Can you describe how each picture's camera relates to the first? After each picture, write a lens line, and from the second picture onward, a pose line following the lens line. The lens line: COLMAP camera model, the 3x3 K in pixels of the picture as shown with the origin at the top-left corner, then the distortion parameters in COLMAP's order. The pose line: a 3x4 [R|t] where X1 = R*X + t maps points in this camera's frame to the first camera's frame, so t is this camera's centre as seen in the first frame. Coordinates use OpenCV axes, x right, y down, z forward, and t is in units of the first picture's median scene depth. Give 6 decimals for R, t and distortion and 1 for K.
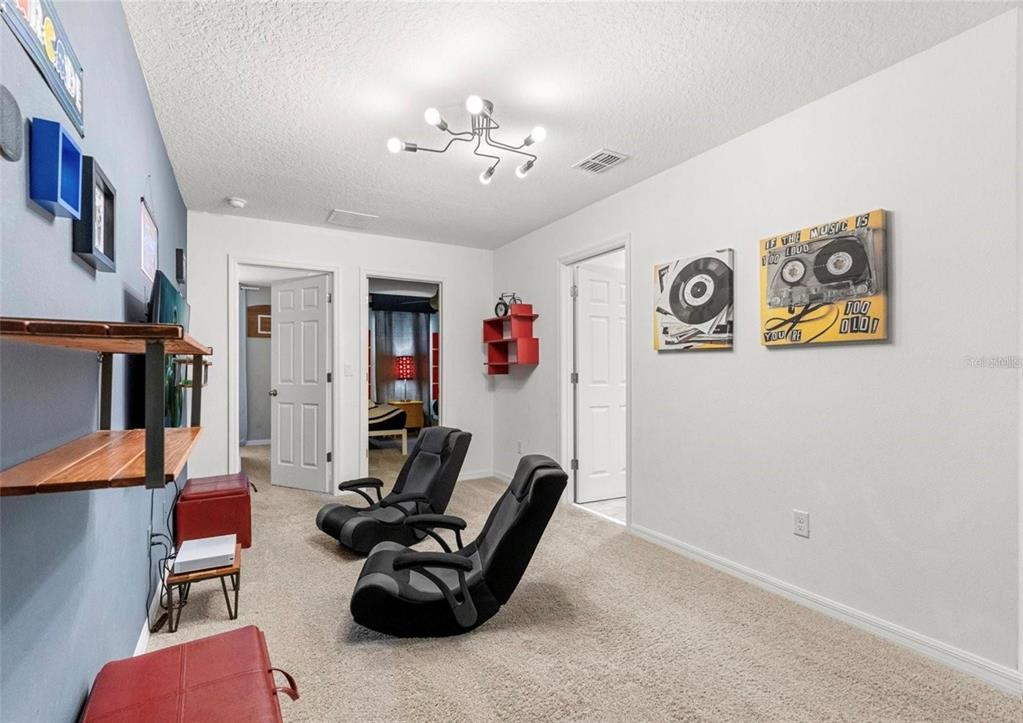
lens RADIAL K [[488.9, 0, 511.5], [0, 488.9, 361.5], [0, 0, 1]] dist [-0.000526, 0.000012]
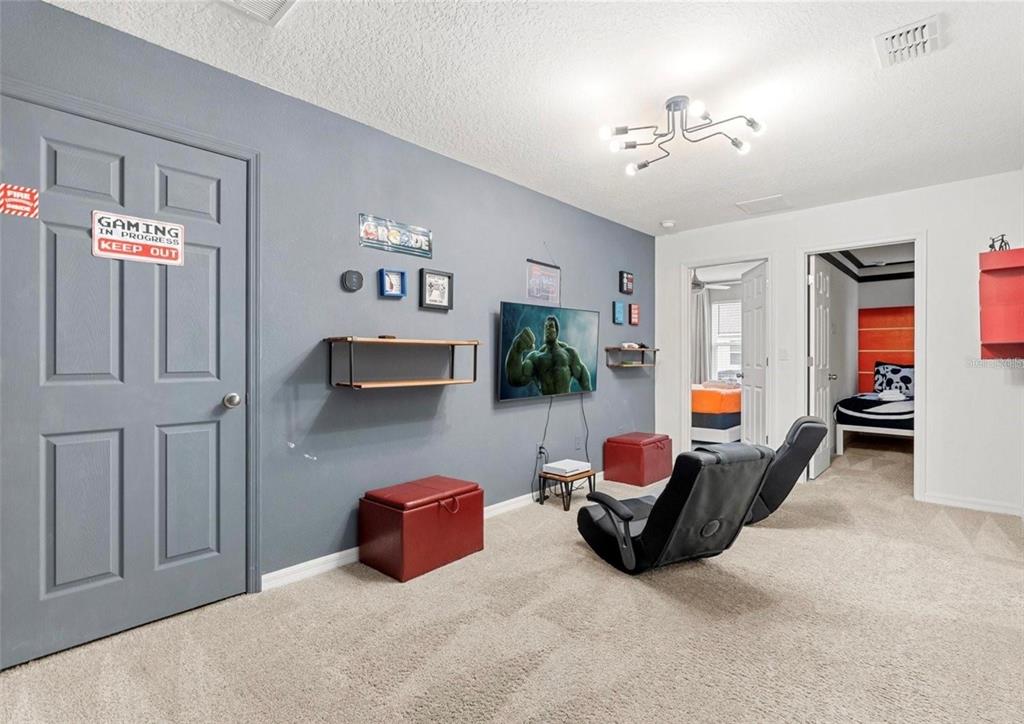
lens RADIAL K [[488.4, 0, 512.0], [0, 488.4, 362.0], [0, 0, 1]] dist [0.001949, 0.000454]
pose [[0.306548, 0.008017, -0.951821, 0.842244], [0.018608, 0.999723, 0.014413, 0.015618], [0.951673, -0.022130, 0.306314, 0.335959]]
